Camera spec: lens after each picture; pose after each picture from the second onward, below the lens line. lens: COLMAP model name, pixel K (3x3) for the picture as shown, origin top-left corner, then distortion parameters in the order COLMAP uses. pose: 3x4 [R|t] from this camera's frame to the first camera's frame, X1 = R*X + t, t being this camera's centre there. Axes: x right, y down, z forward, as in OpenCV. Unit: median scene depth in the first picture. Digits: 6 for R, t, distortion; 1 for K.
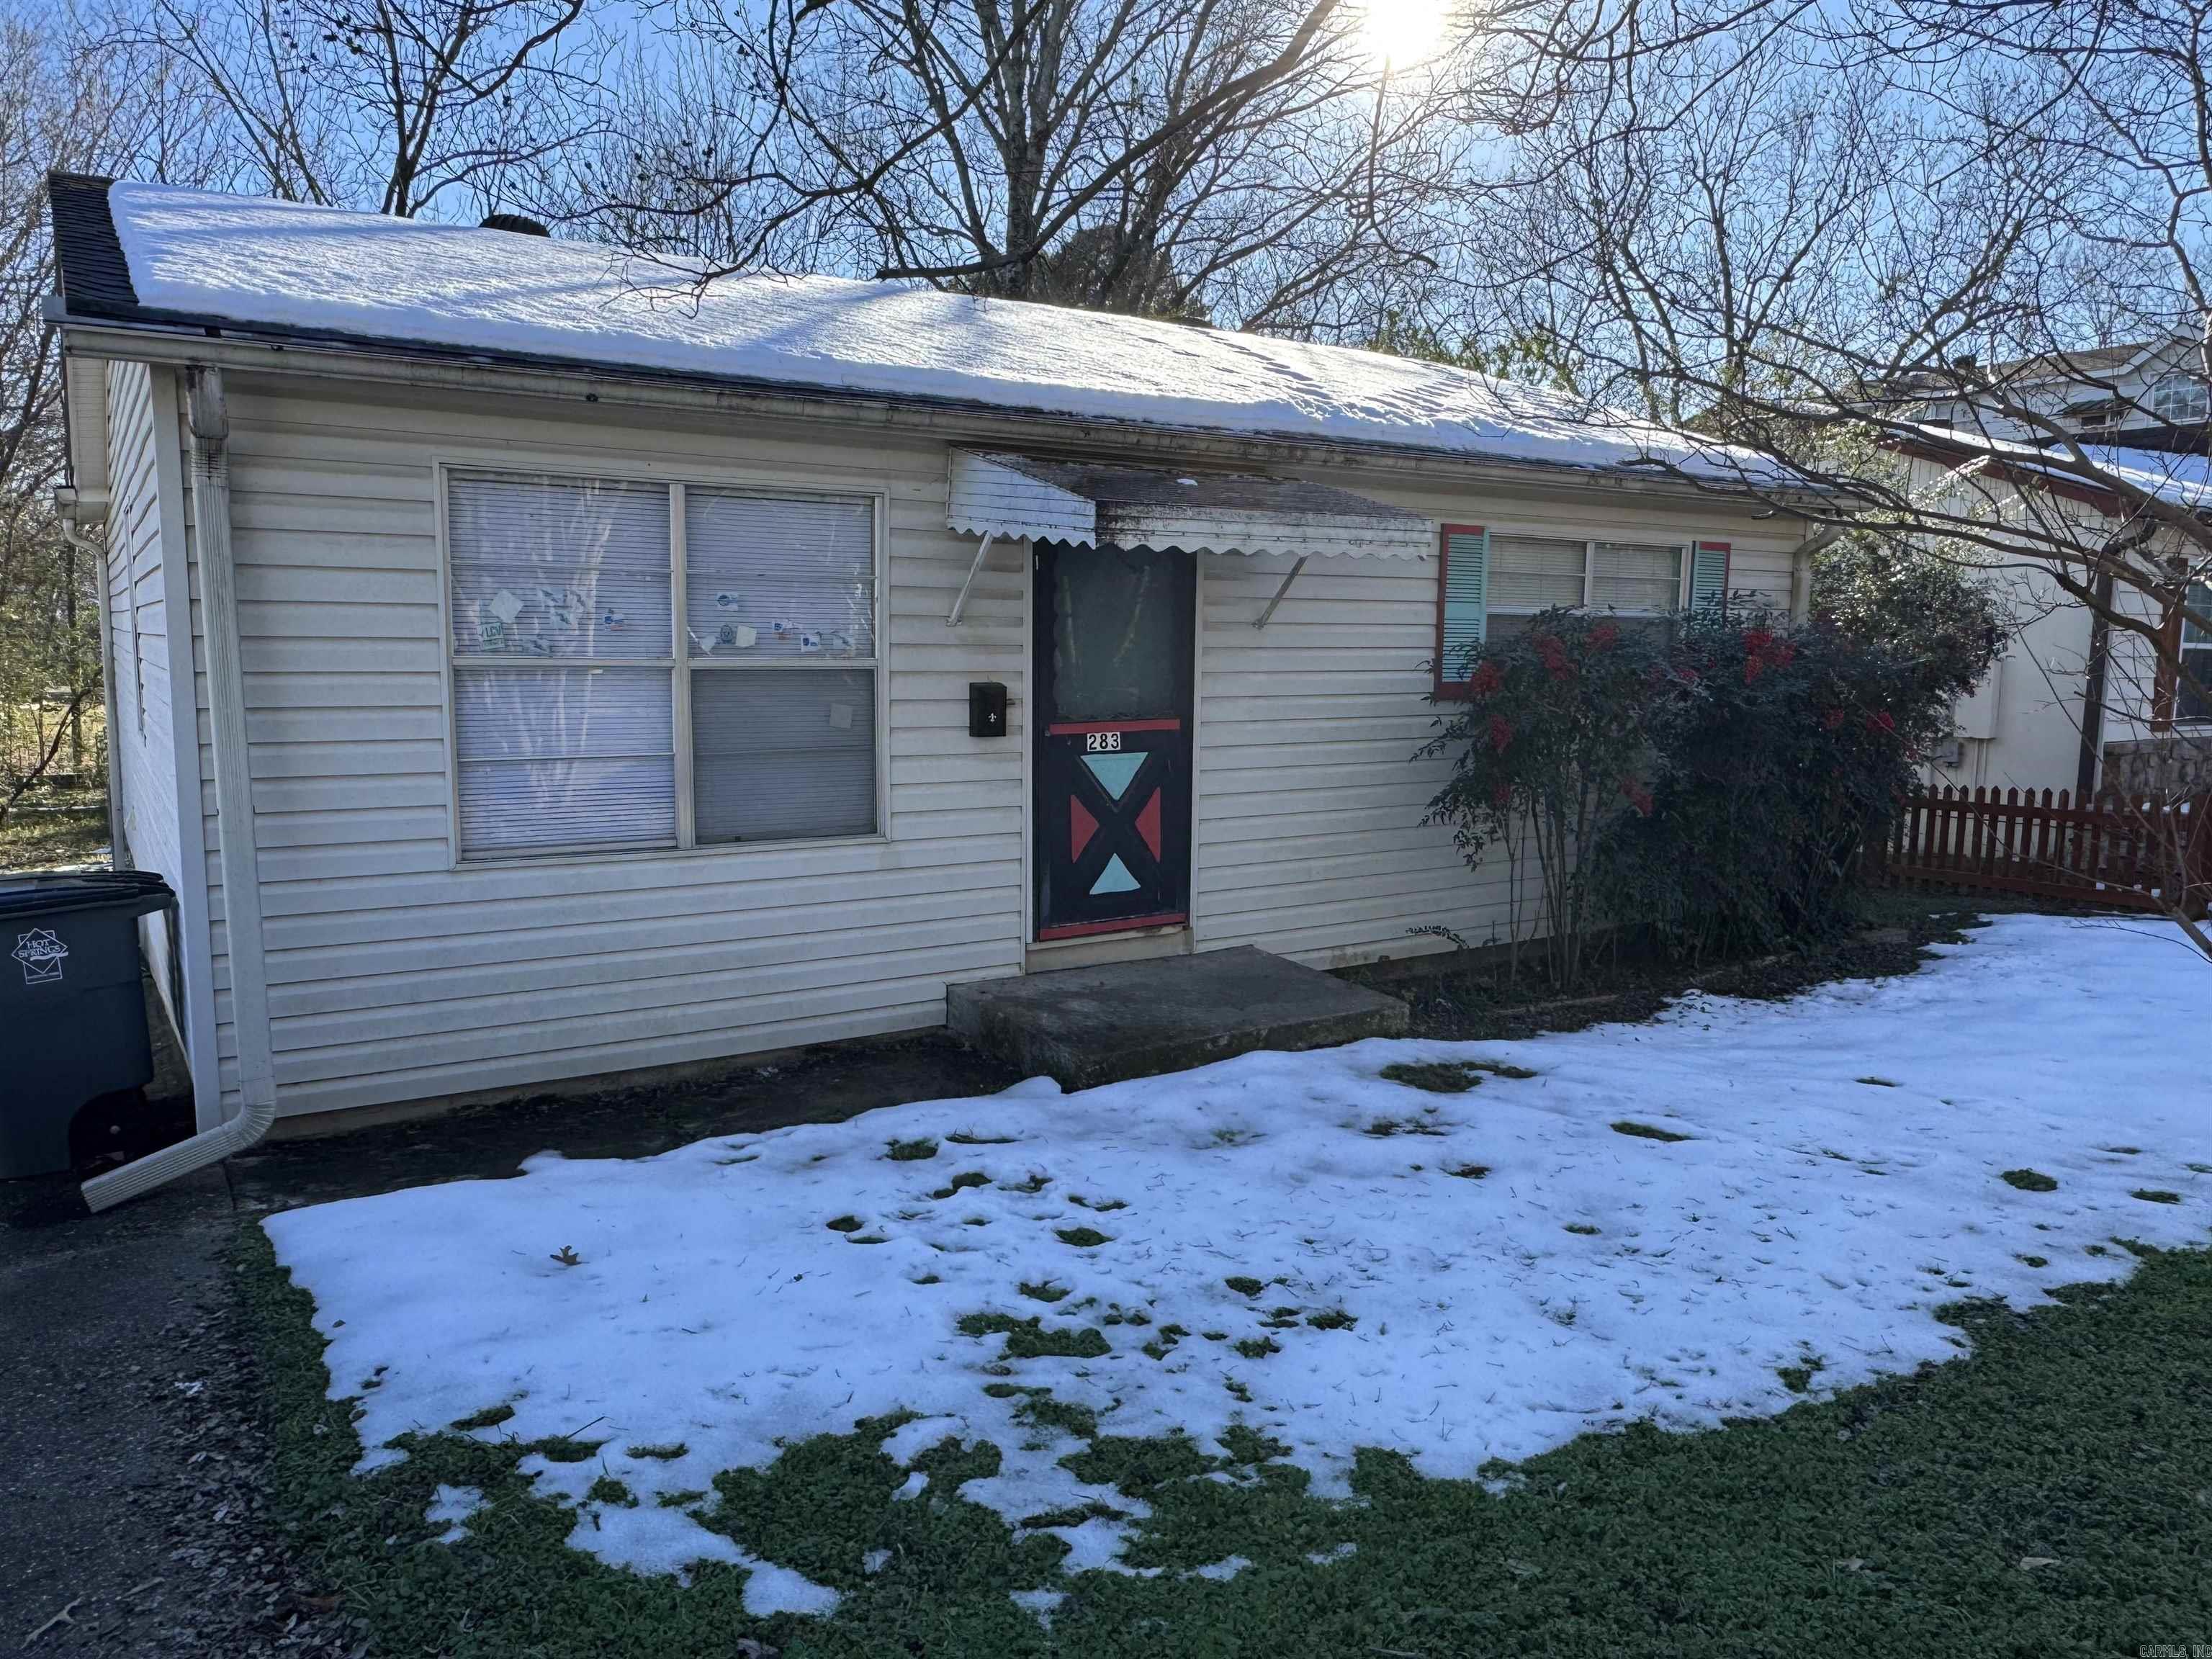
lens RADIAL K [[1546.2, 0, 1096.5], [0, 1546.2, 830.9], [0, 0, 1]] dist [-0.006425, 0.005689]
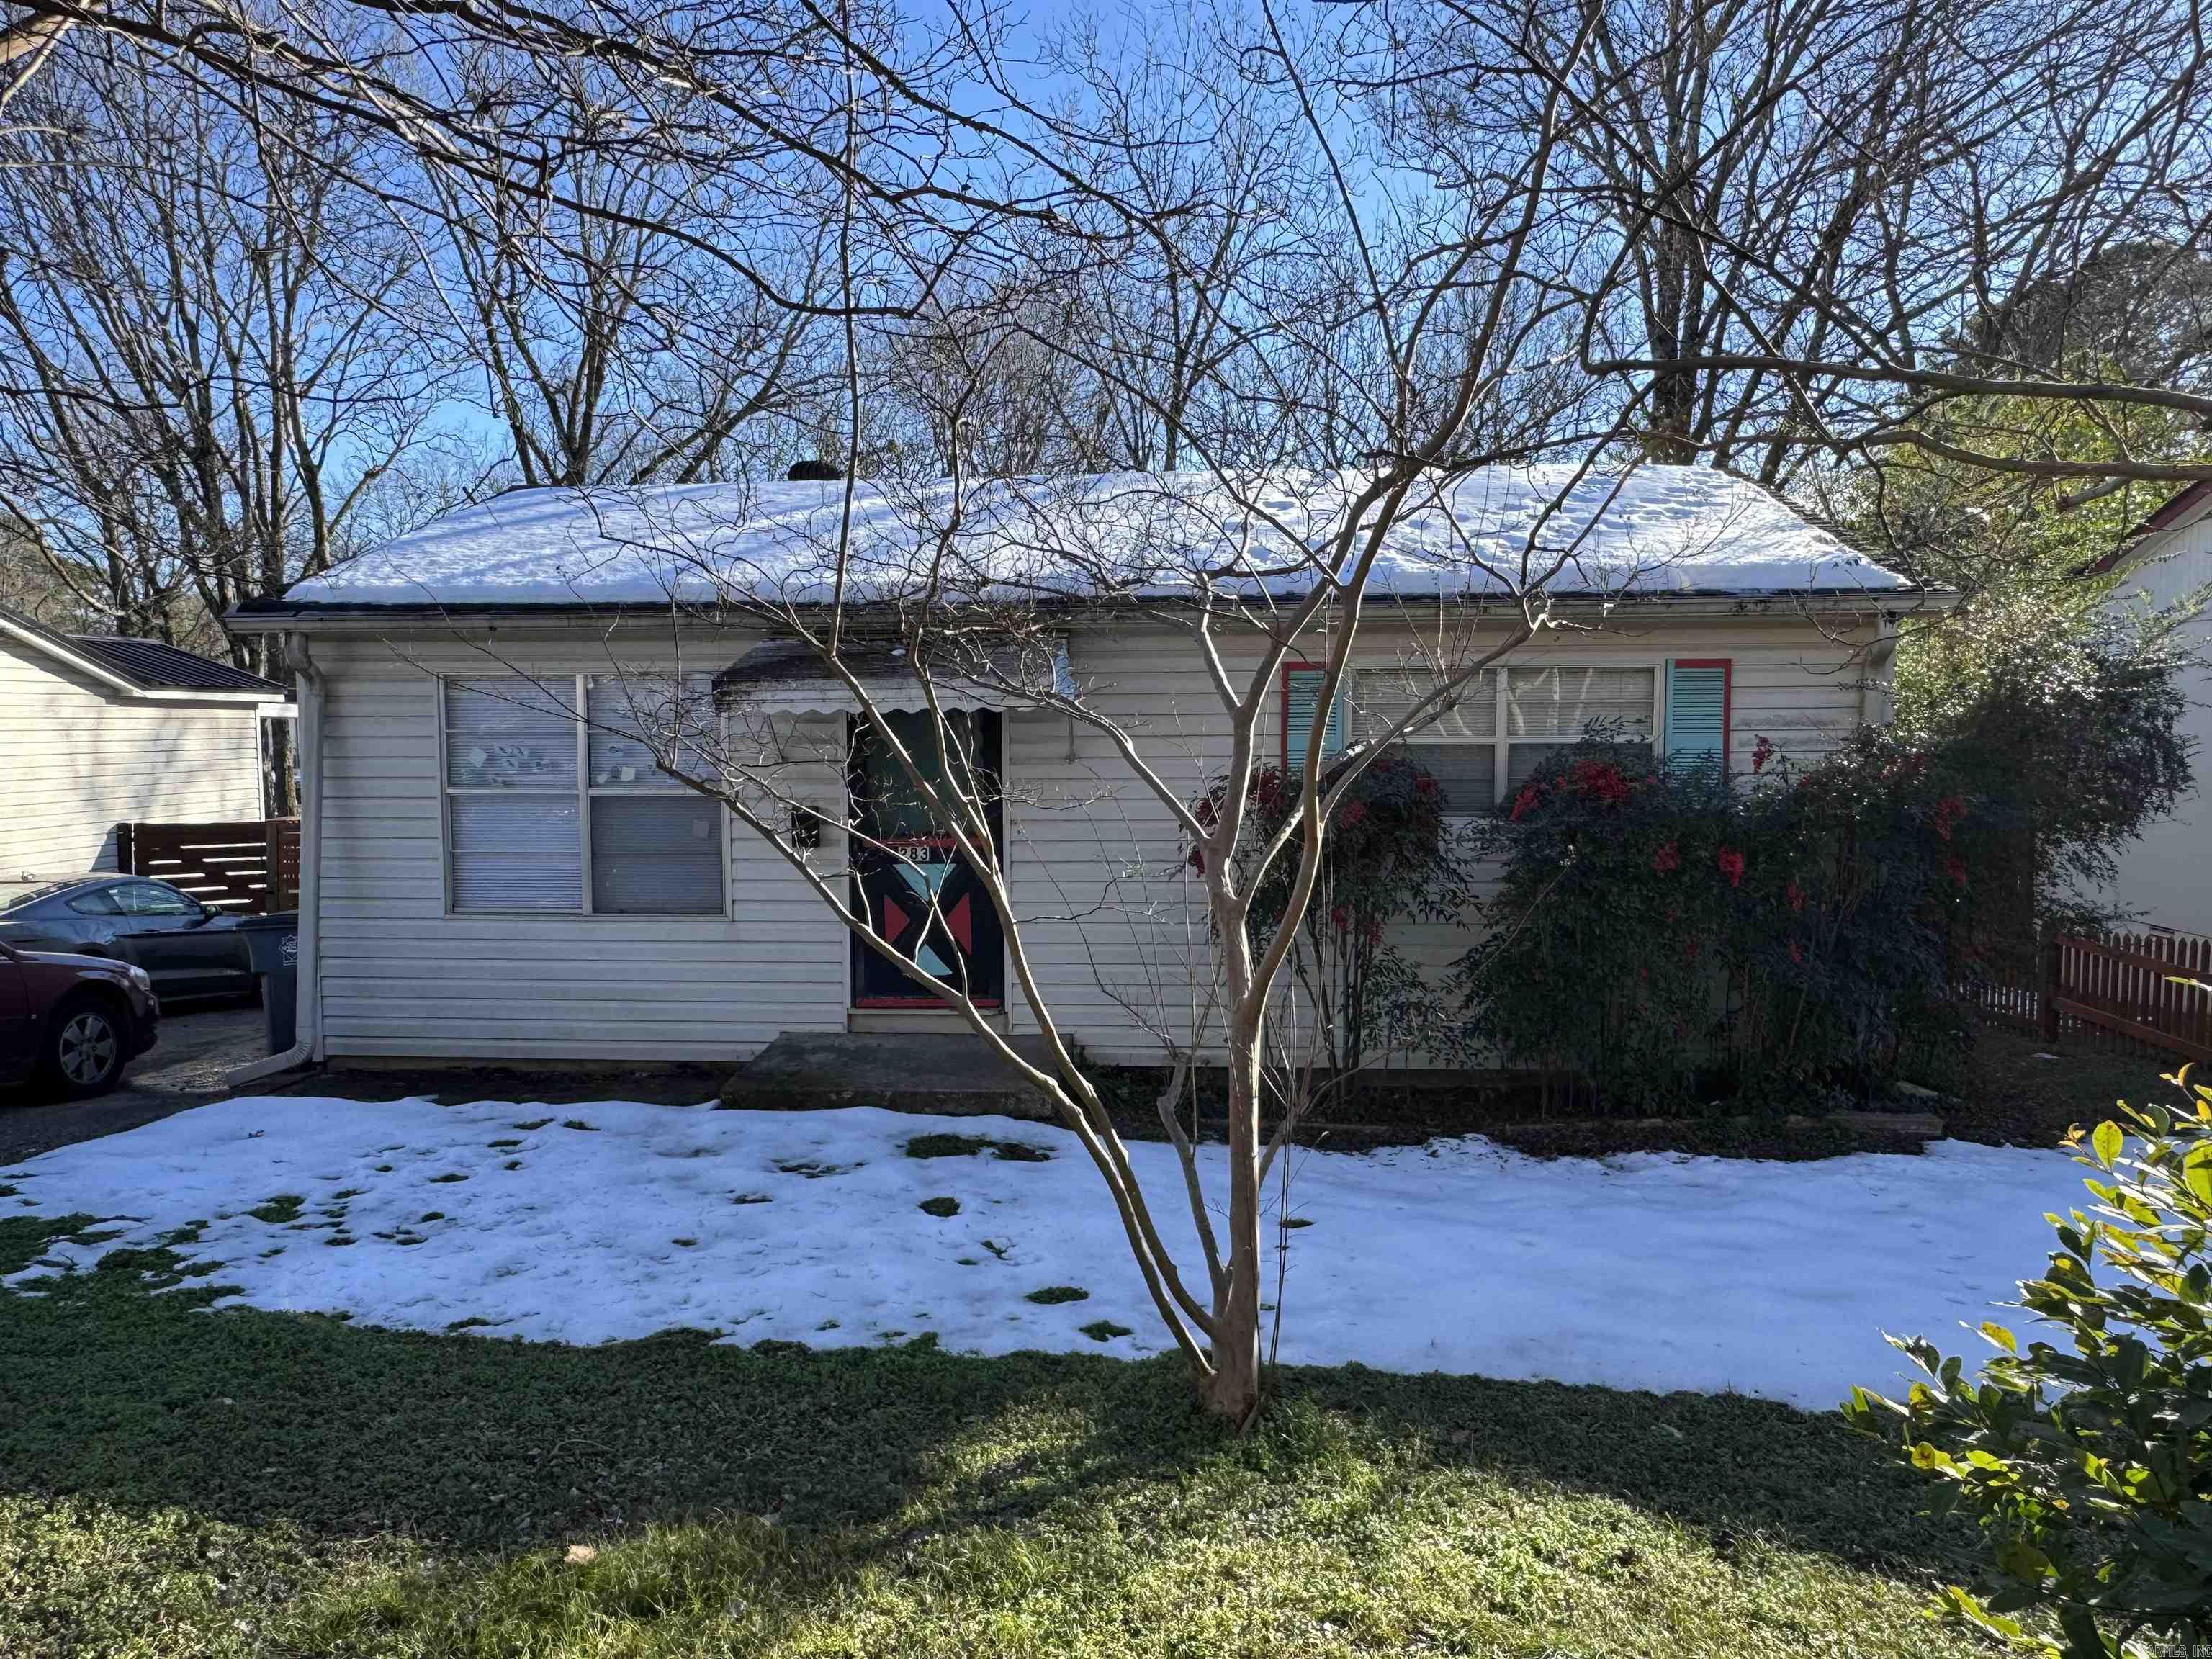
lens RADIAL K [[1546.2, 0, 1109.8], [0, 1546.2, 842.0], [0, 0, 1]] dist [-0.006425, 0.005689]
pose [[0.793826, 0.034476, -0.607167, 1.165732], [-0.063464, 0.997637, -0.026328, -0.058249], [0.604825, 0.059433, 0.794138, 0.131595]]
